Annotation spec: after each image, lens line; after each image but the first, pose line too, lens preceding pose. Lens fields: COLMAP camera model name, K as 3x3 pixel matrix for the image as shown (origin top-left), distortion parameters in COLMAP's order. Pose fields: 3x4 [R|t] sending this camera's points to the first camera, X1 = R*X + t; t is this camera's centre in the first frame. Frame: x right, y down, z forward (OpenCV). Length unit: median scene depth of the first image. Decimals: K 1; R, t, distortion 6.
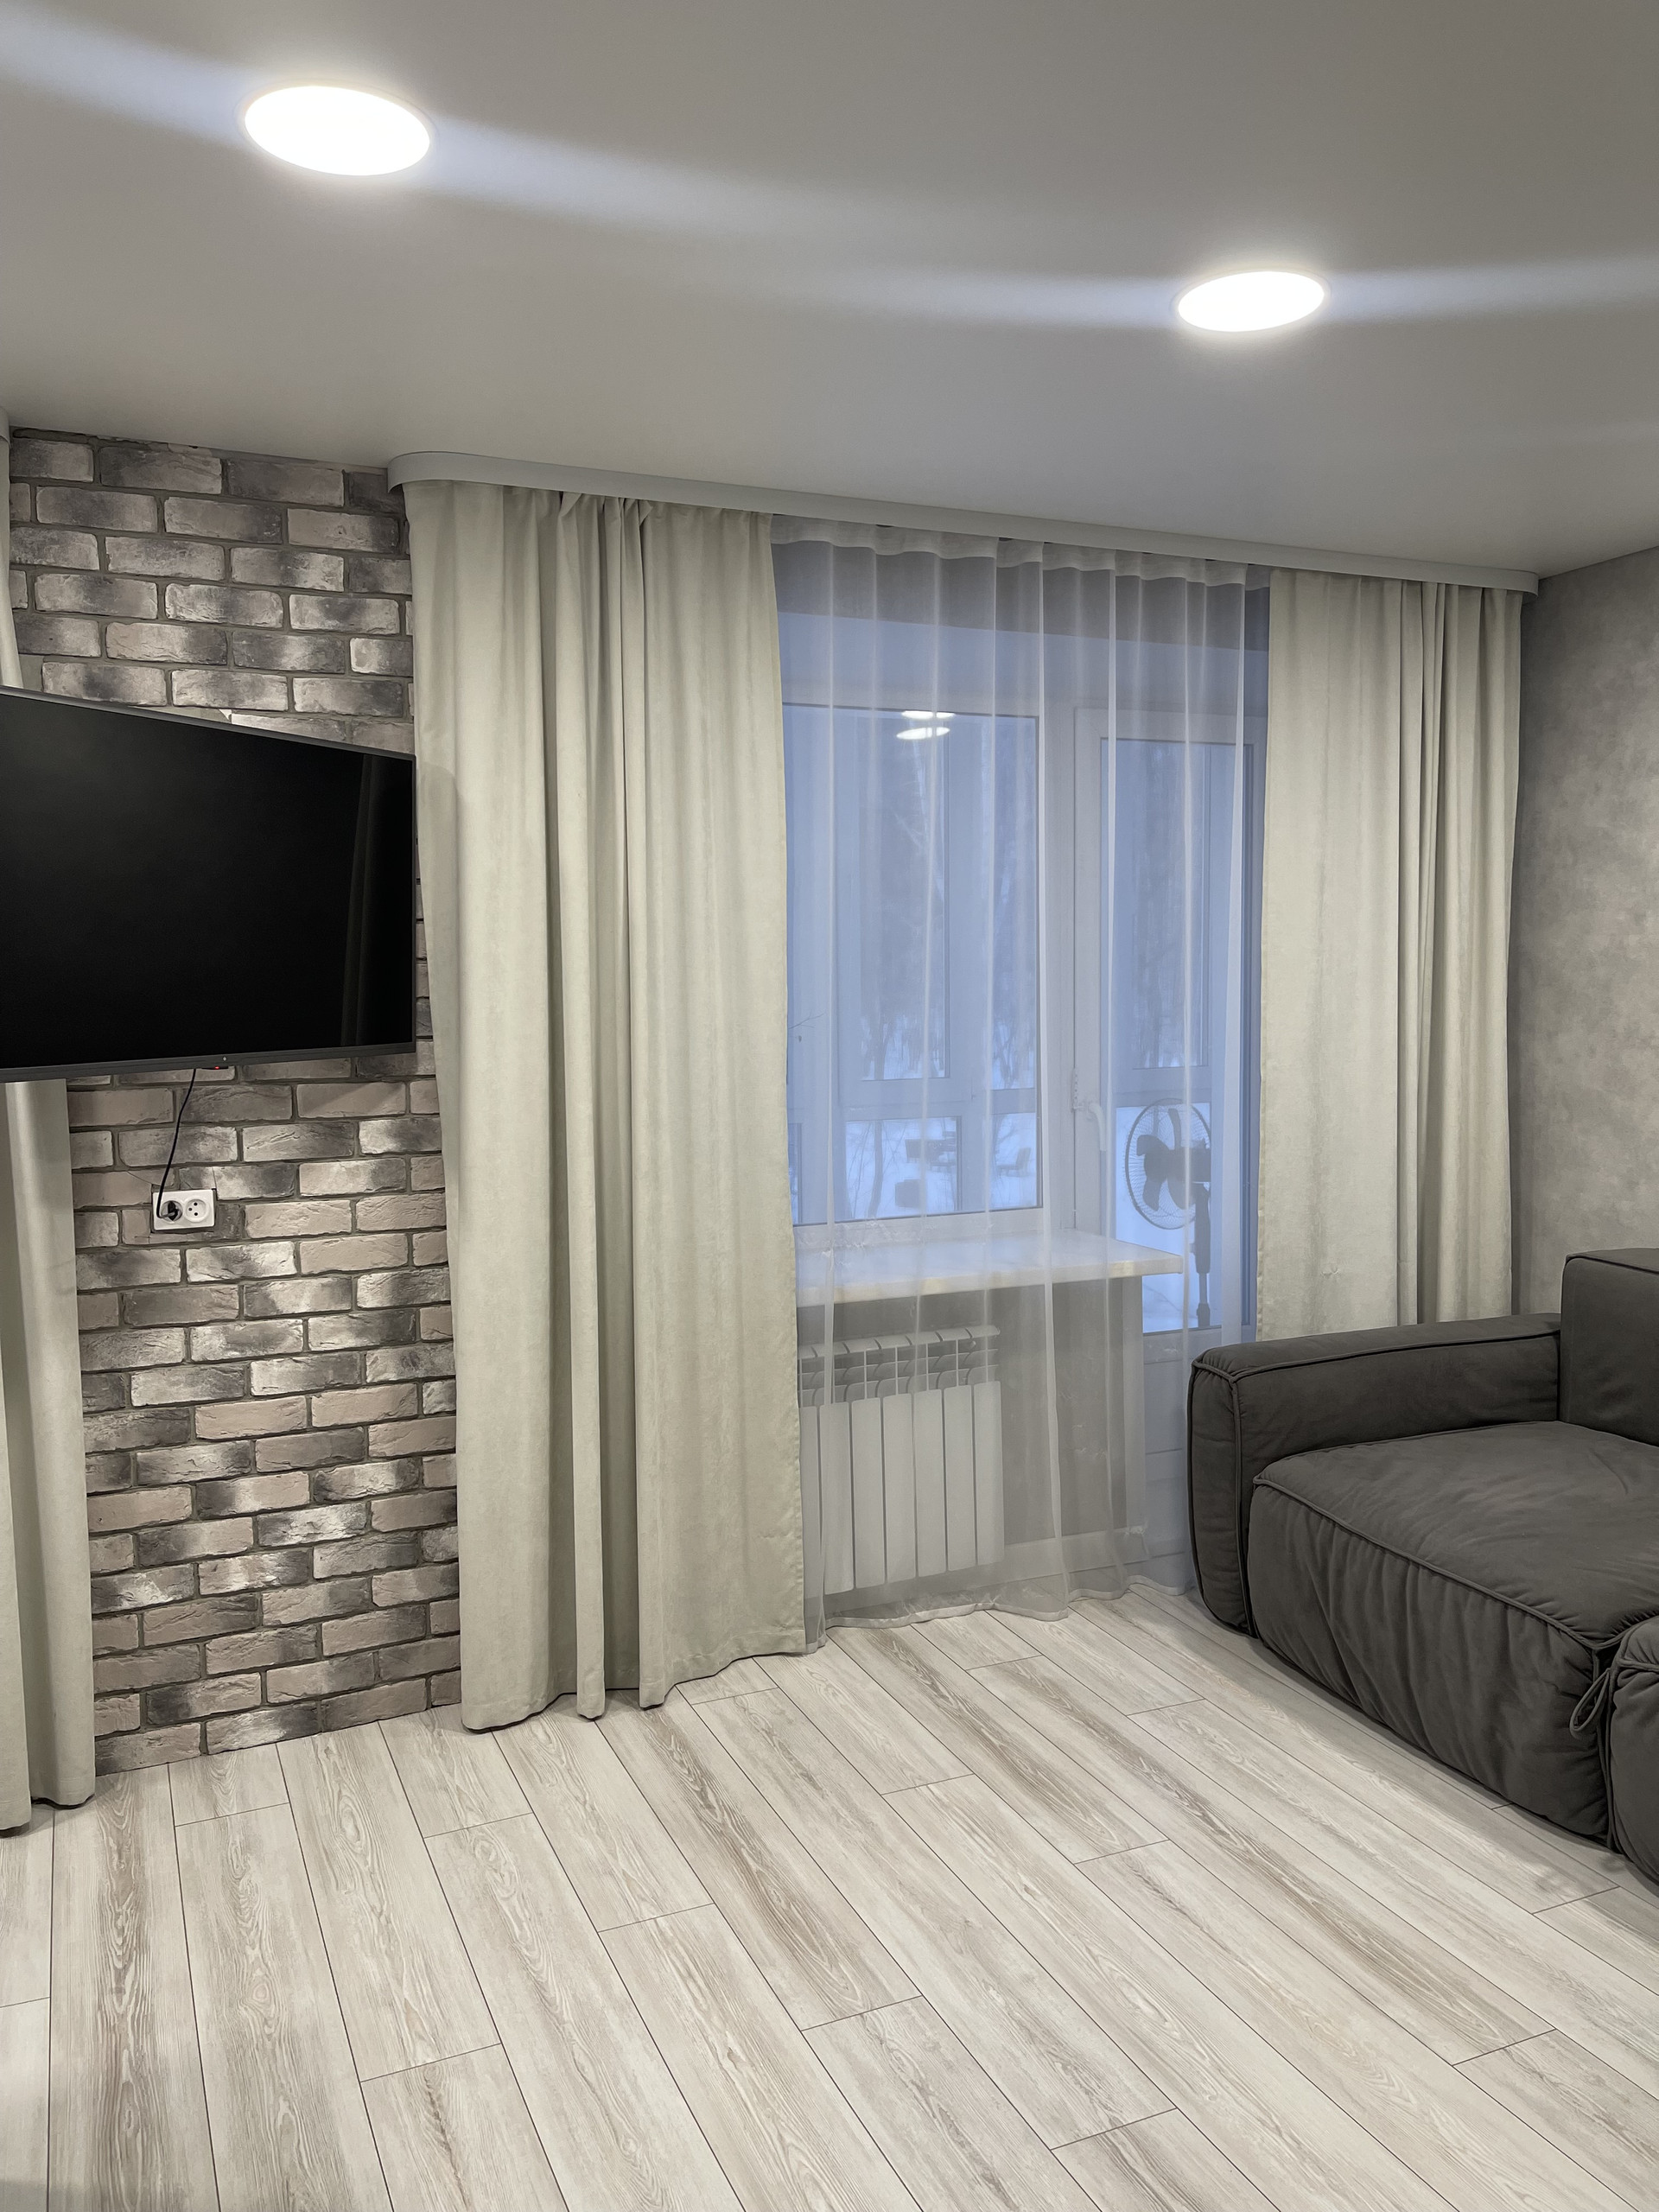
lens RADIAL K [[1657.9, 0, 824.6], [0, 1657.9, 1118.8], [0, 0, 1]] dist [0.053257, -0.061899]
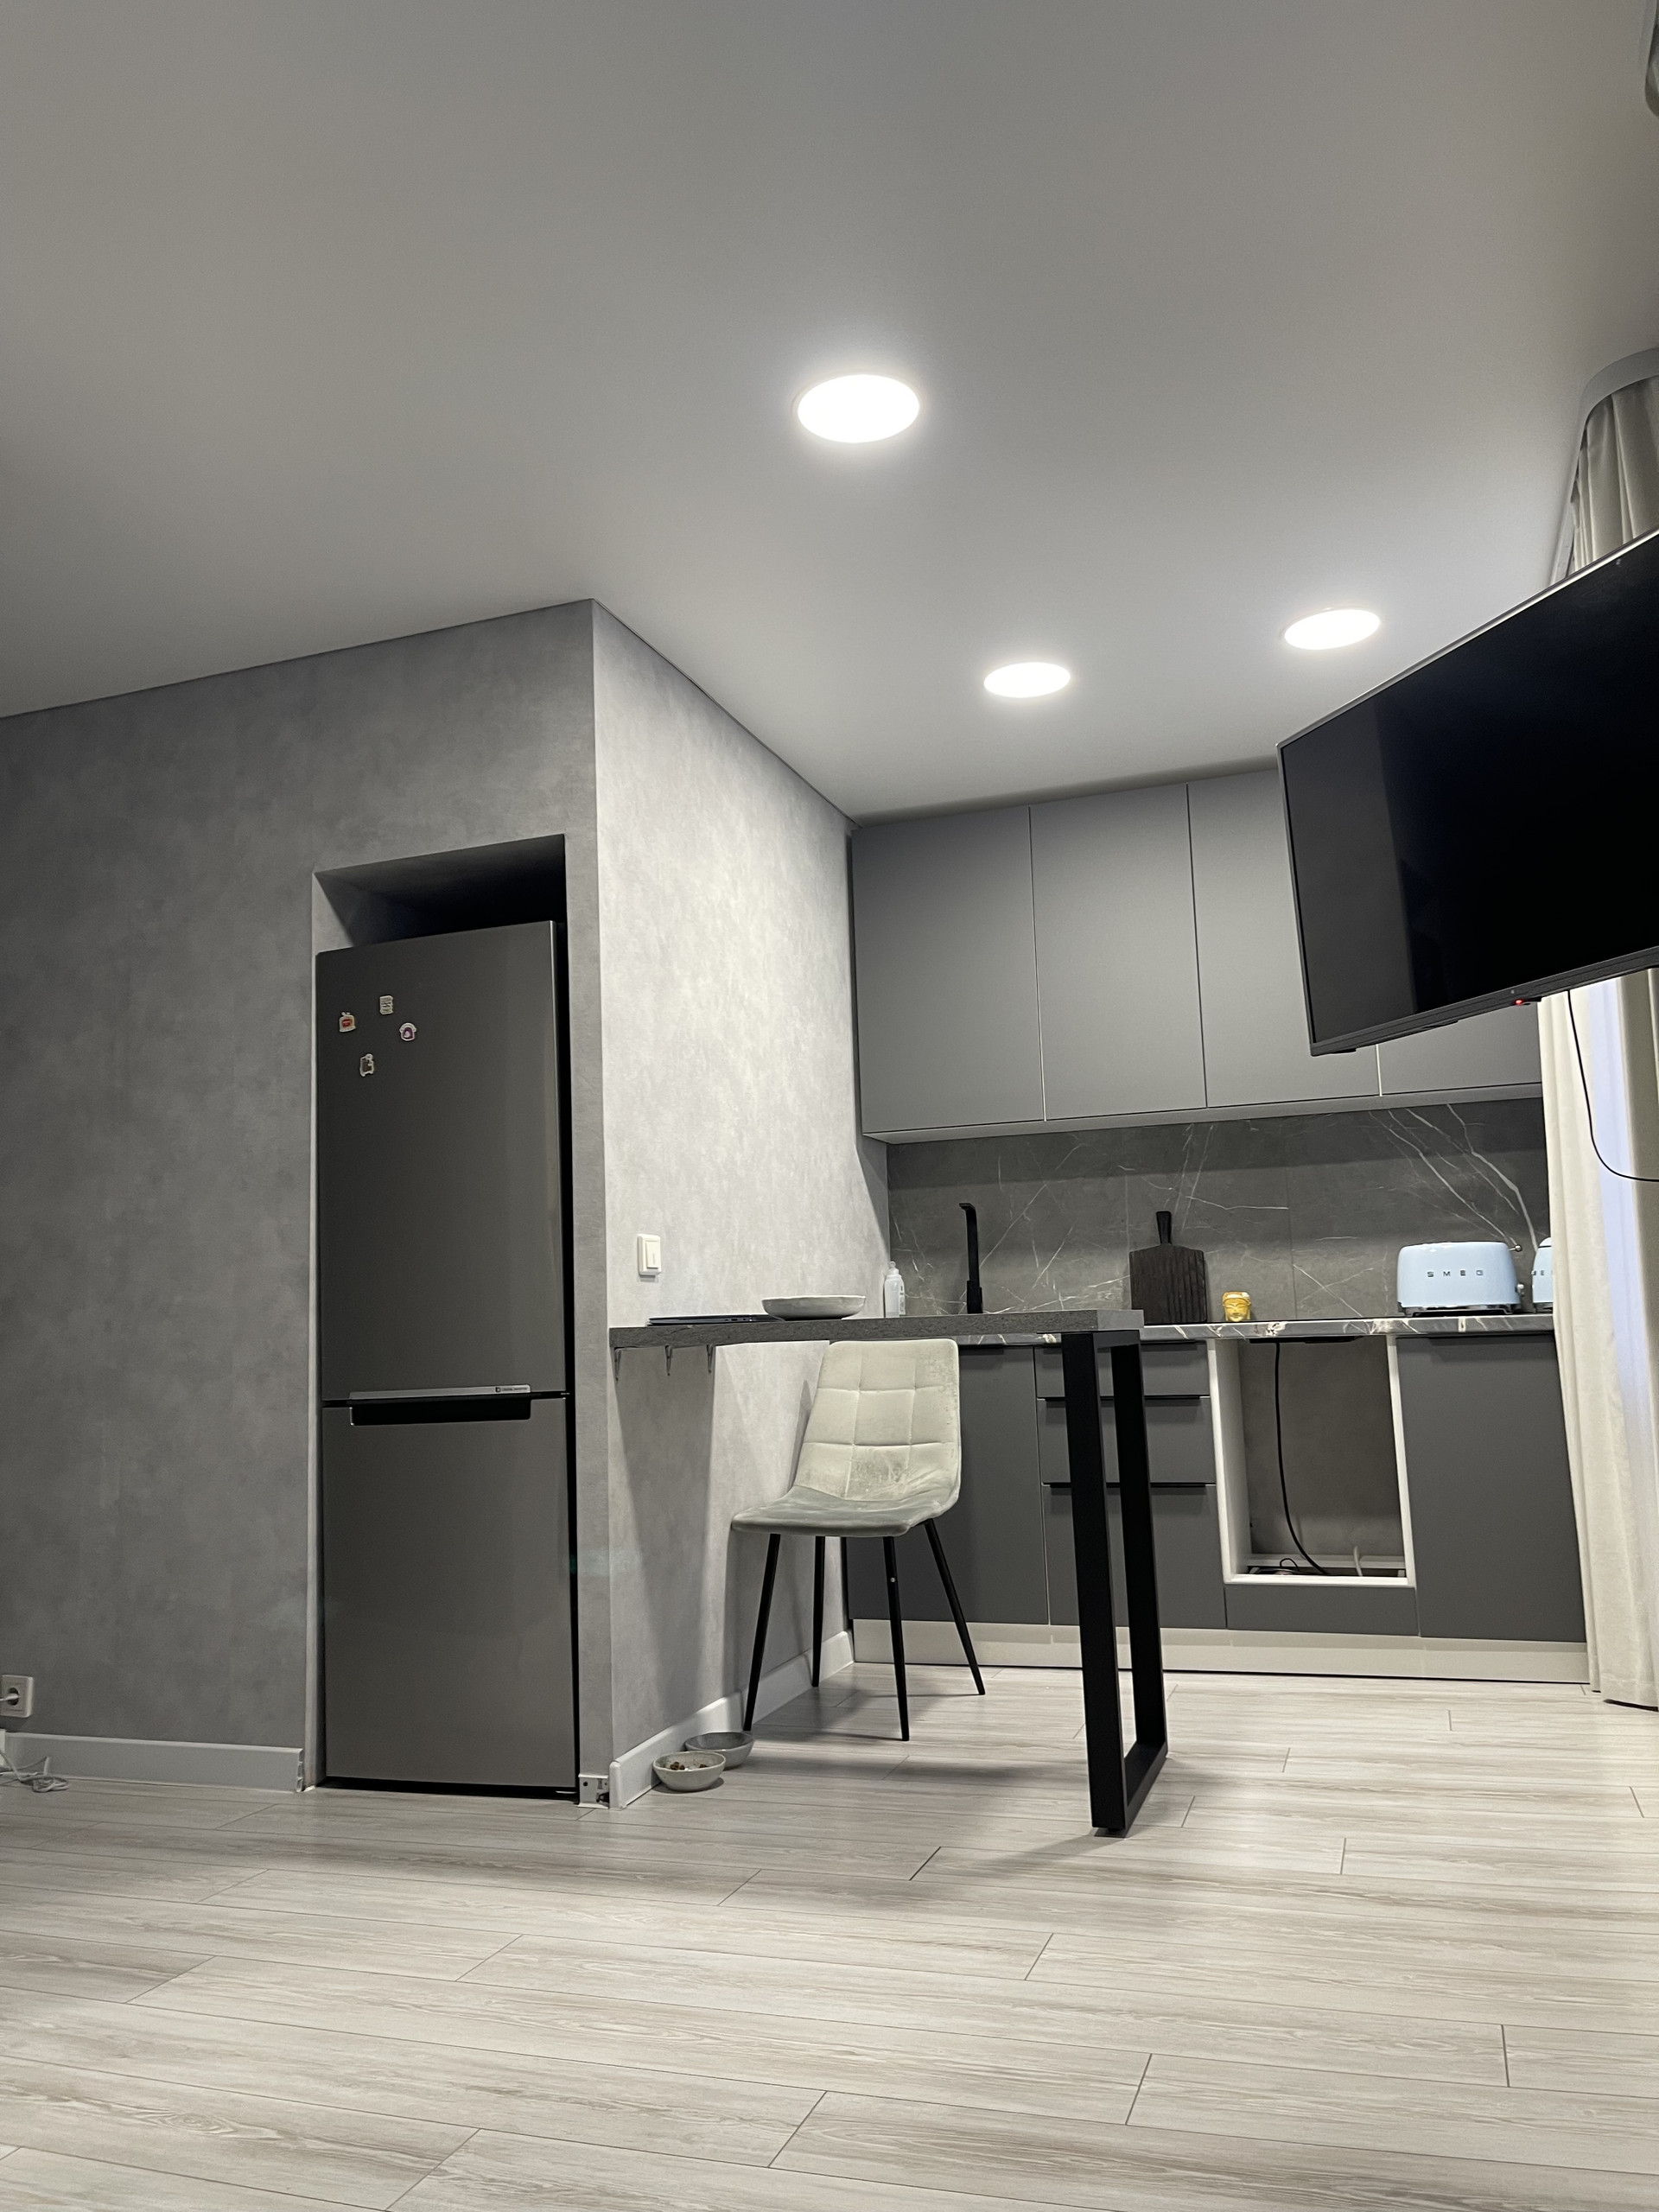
lens RADIAL K [[1657.9, 0, 816.7], [0, 1657.9, 1116.0], [0, 0, 1]] dist [0.053257, -0.061899]
pose [[-0.683538, -0.059986, -0.727446, 0.473479], [-0.019711, 0.997771, -0.063756, 0.082870], [0.729649, -0.029241, -0.683197, 1.191021]]
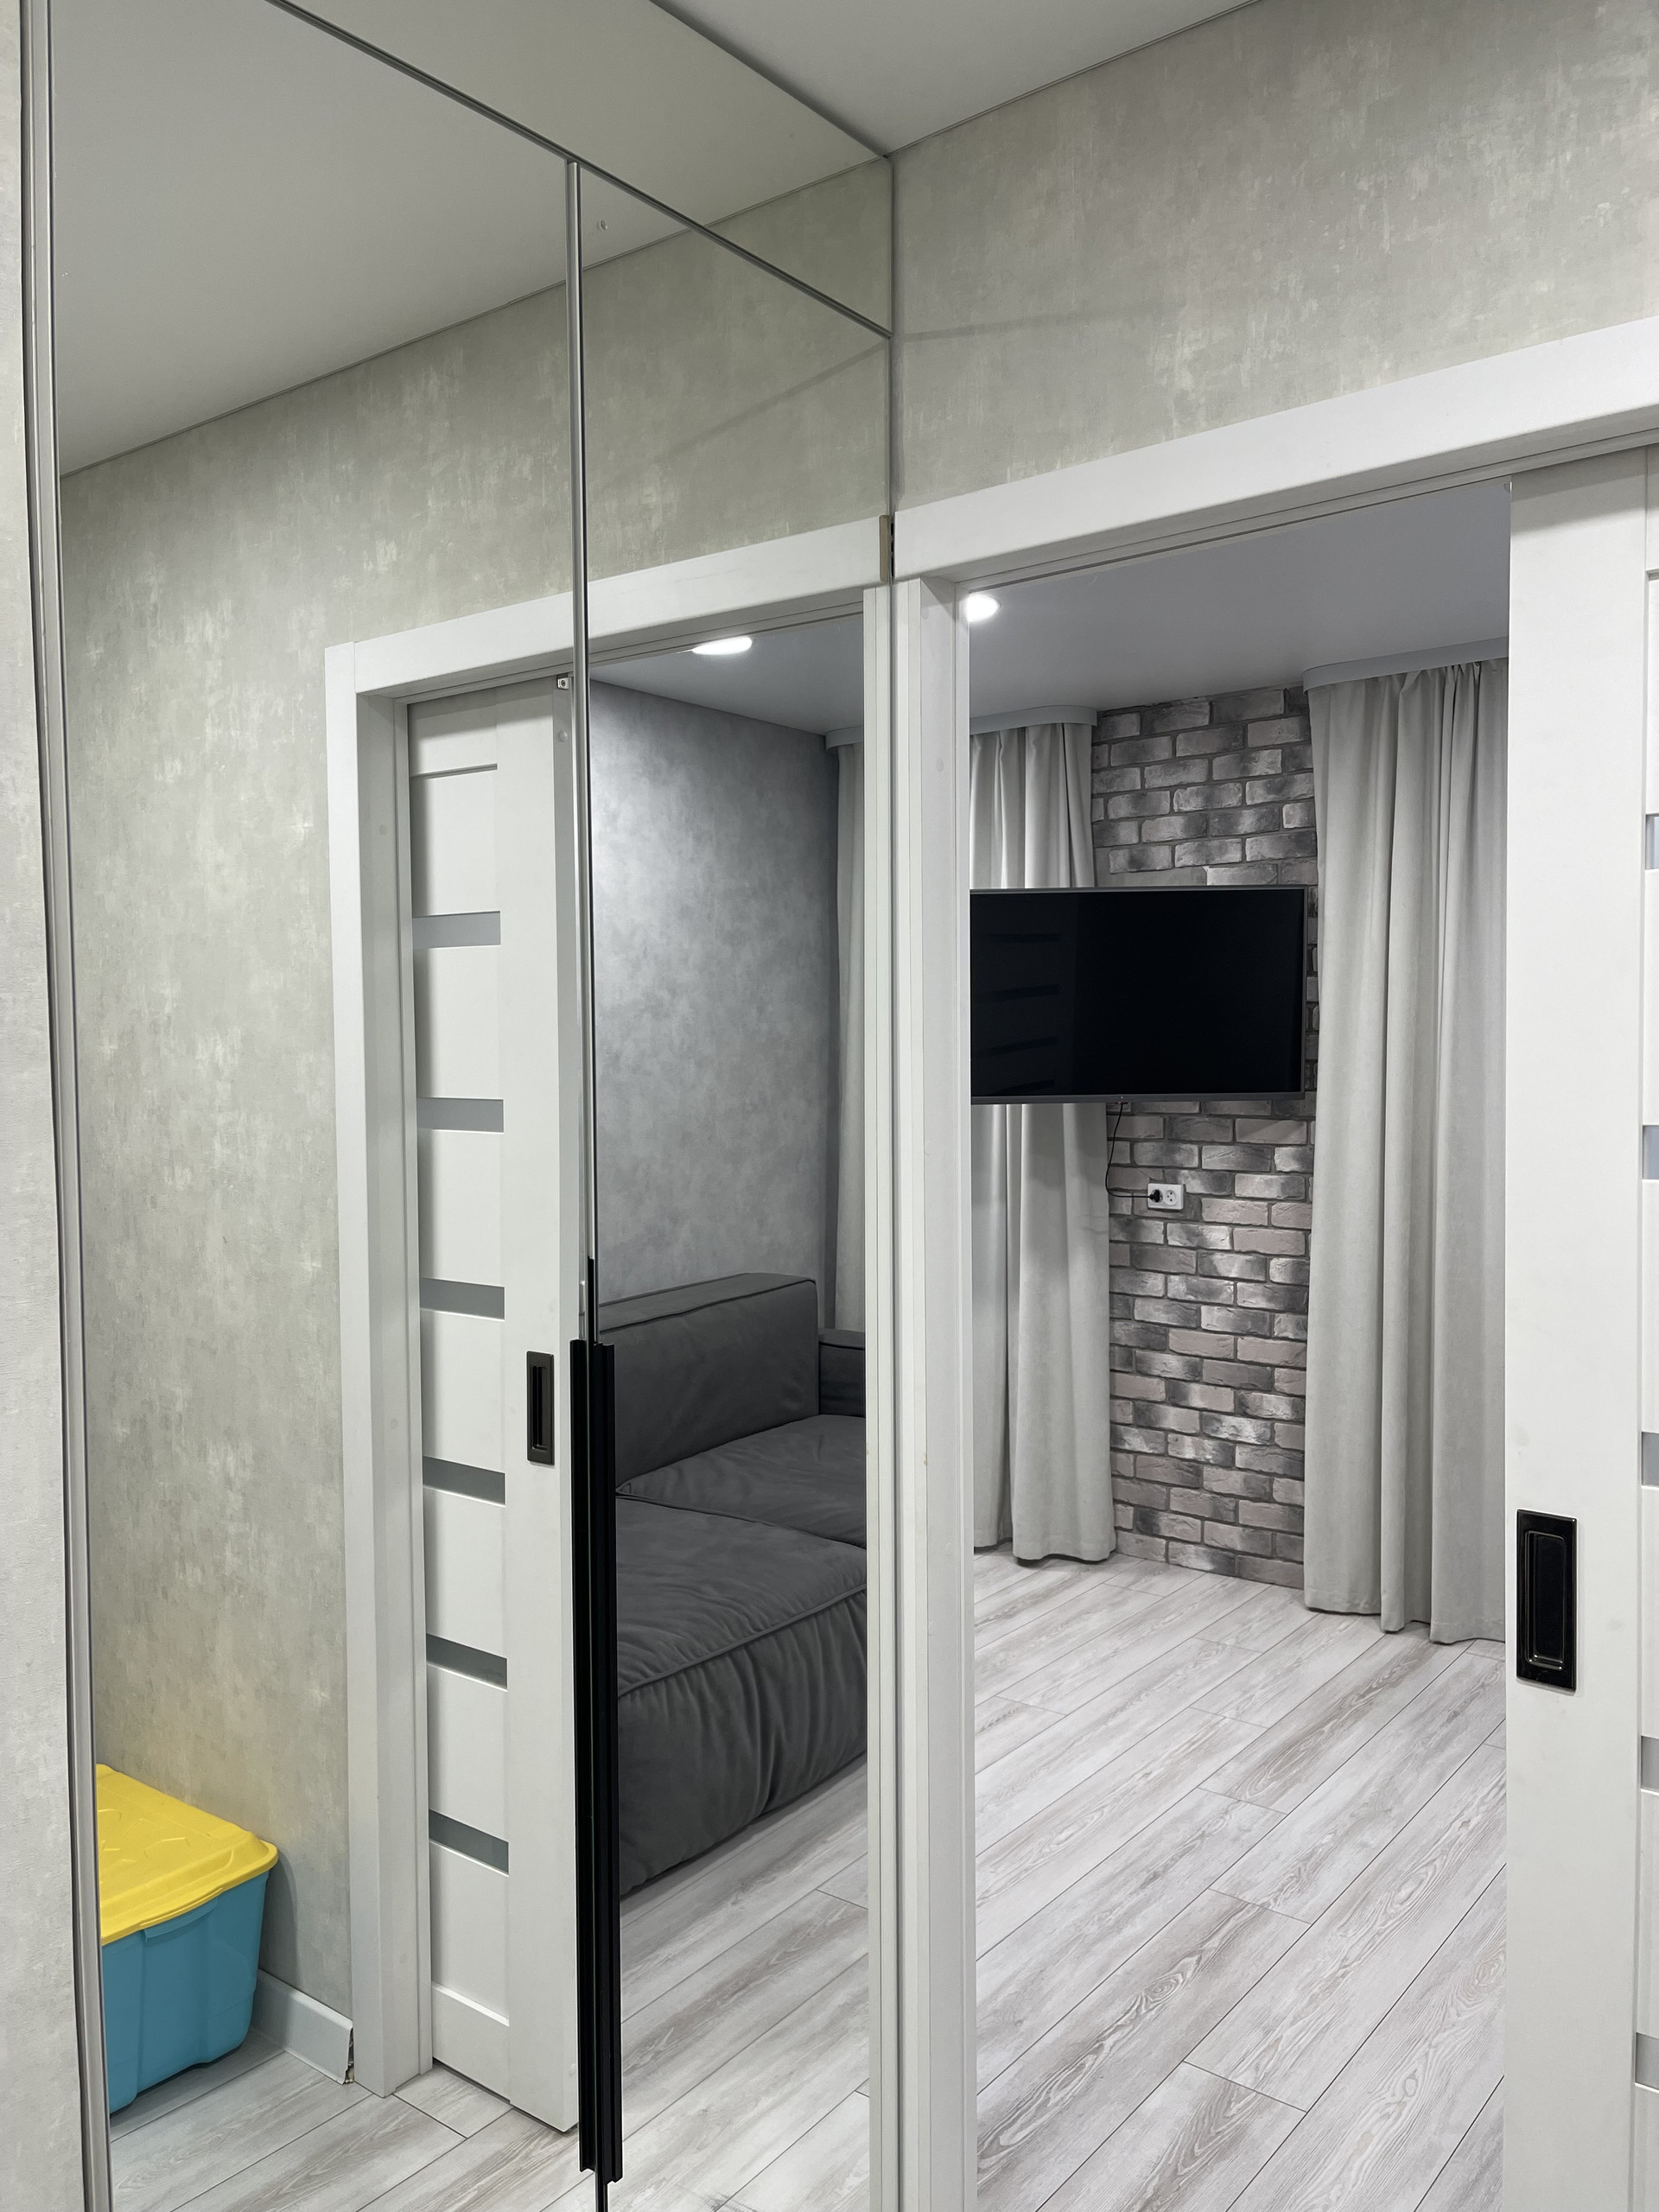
lens RADIAL K [[1657.9, 0, 837.8], [0, 1657.9, 1113.2], [0, 0, 1]] dist [0.053257, -0.061899]
pose [[0.468945, 0.045042, -0.882078, 0.806898], [-0.071334, 0.997368, 0.013005, -0.019523], [0.880342, 0.056824, 0.470924, 0.019481]]
